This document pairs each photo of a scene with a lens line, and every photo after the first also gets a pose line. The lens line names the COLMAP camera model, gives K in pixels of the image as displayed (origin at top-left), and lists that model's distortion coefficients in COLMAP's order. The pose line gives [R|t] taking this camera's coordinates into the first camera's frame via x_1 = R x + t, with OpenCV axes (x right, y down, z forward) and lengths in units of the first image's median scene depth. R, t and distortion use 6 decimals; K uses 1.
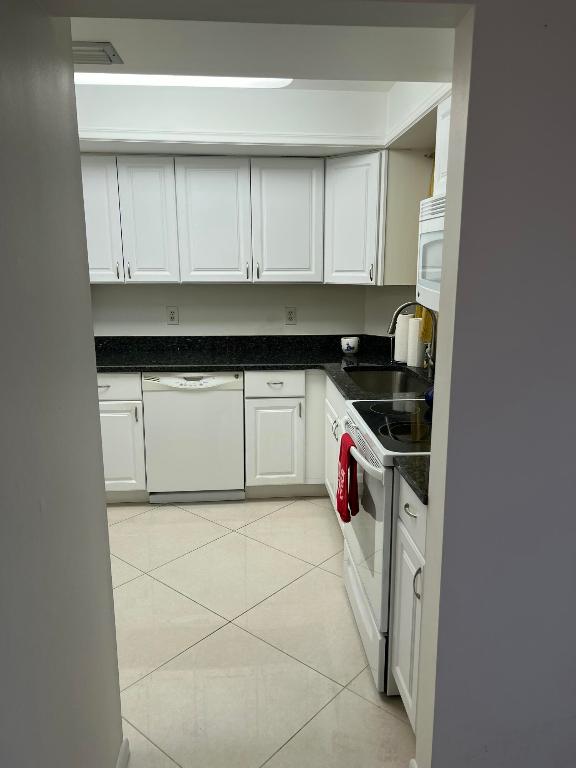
lens RADIAL K [[576.0, 0, 296.4], [0, 576.0, 389.6], [0, 0, 1]] dist [0.046068, -0.008900]
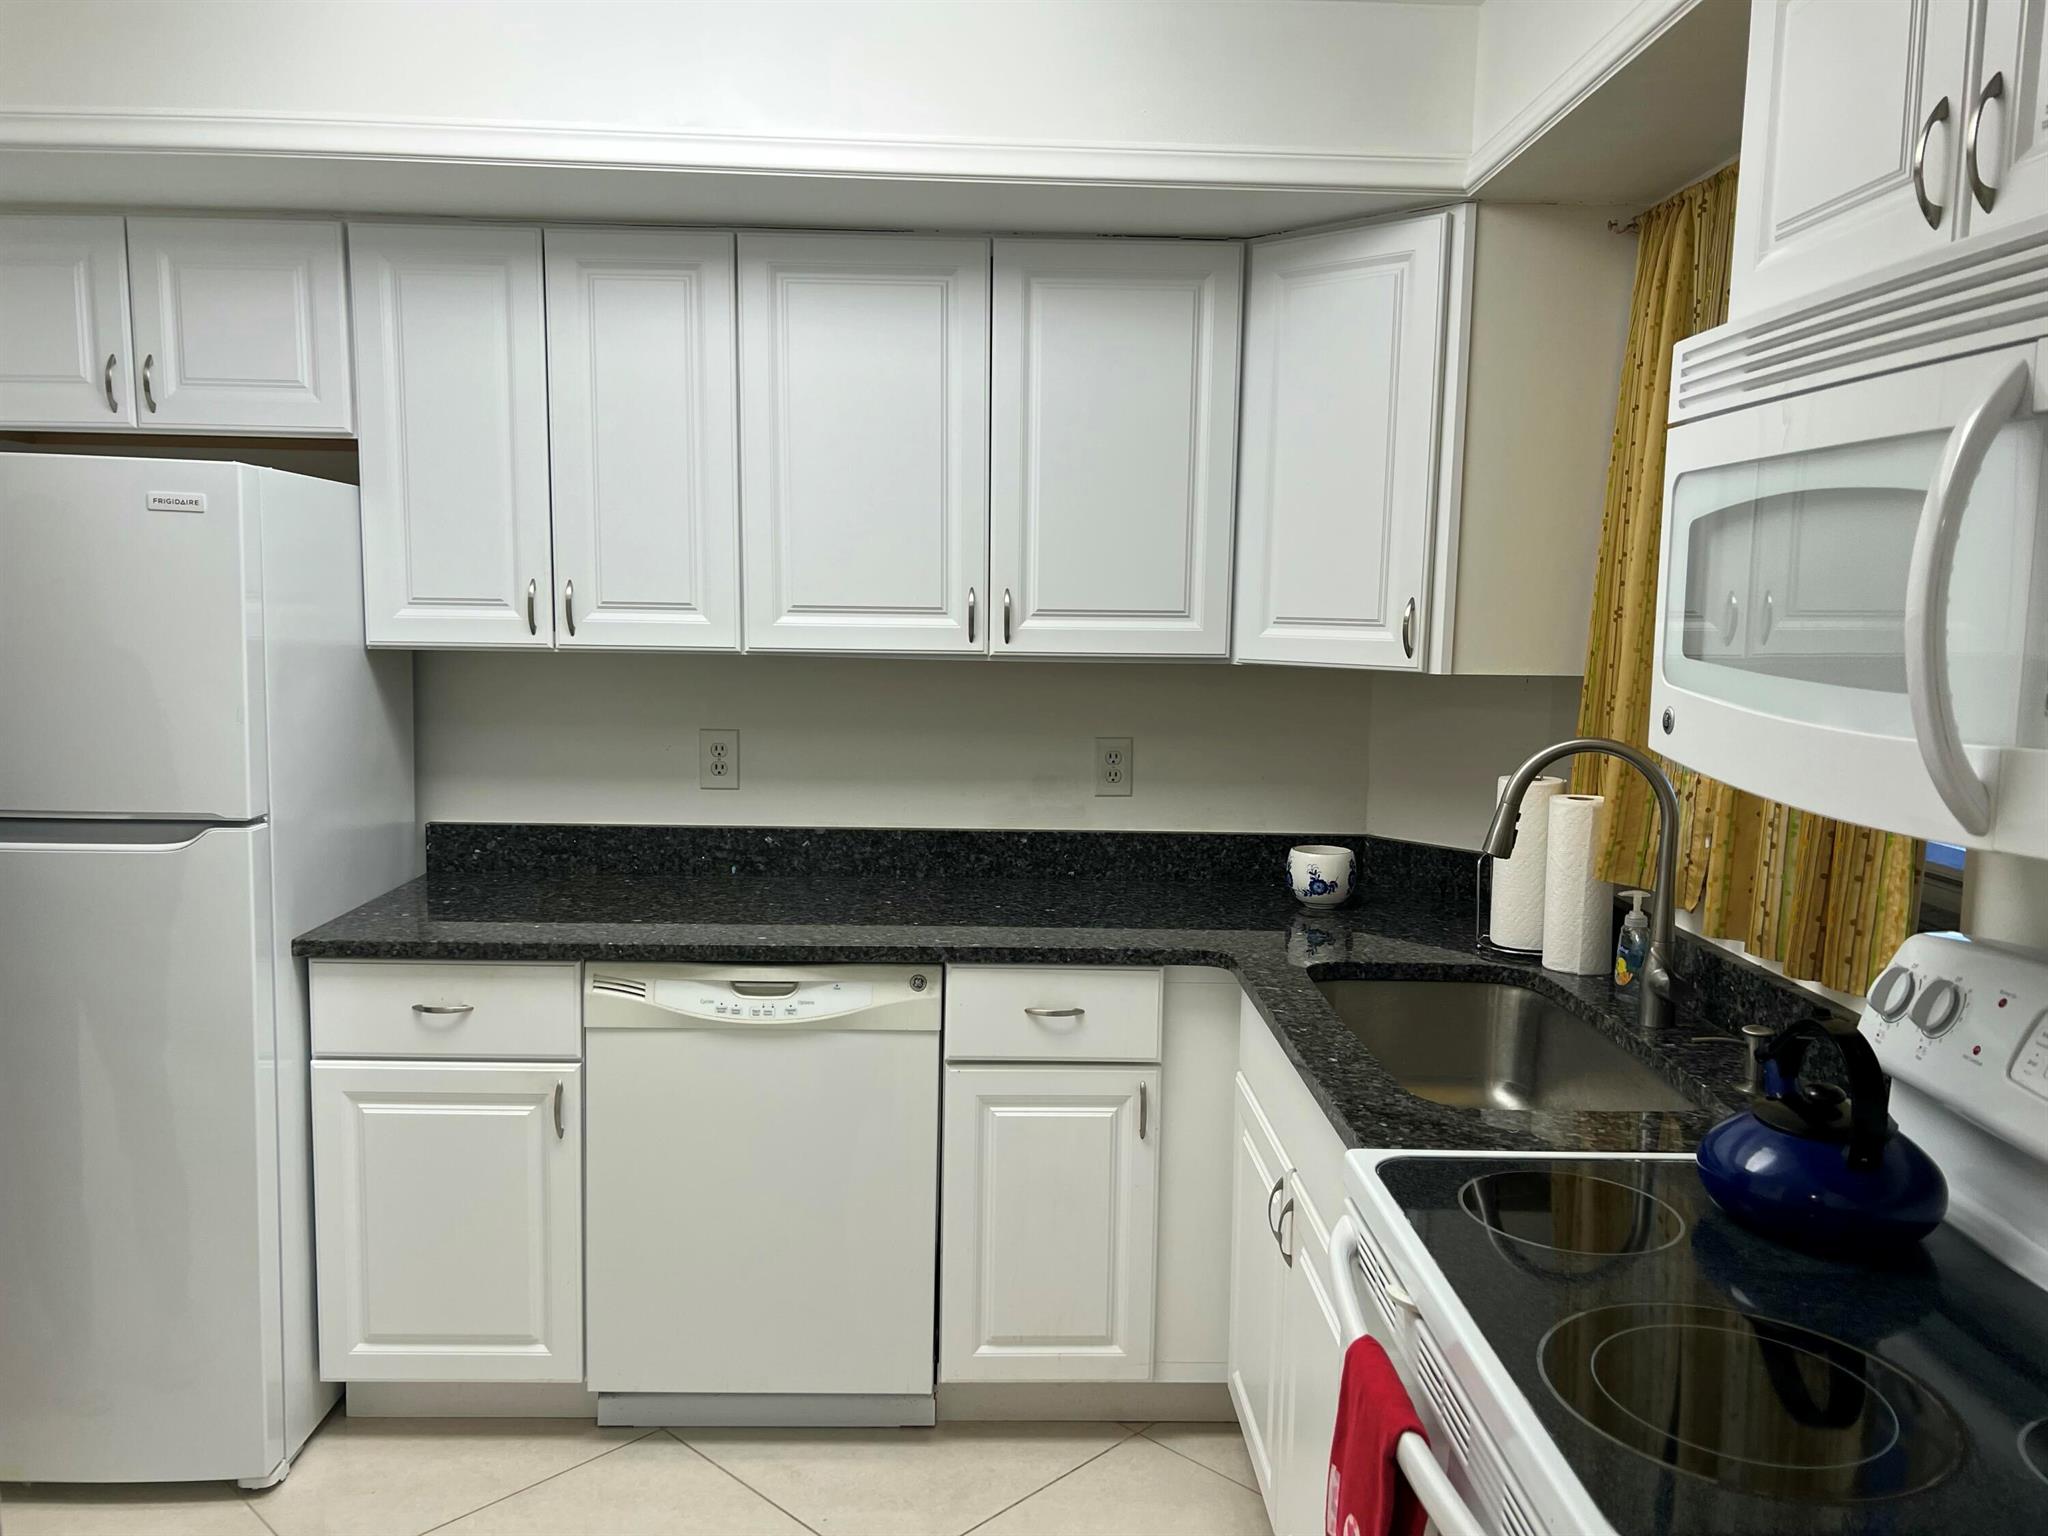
lens RADIAL K [[1536.1, 0, 1012.8], [0, 1536.1, 756.8], [0, 0, 1]] dist [0.046068, -0.008900]
pose [[0.997395, 0.023089, -0.068334, -0.009426], [-0.030700, 0.993175, -0.112518, -0.049994], [0.065270, 0.114323, 0.991297, 0.249253]]
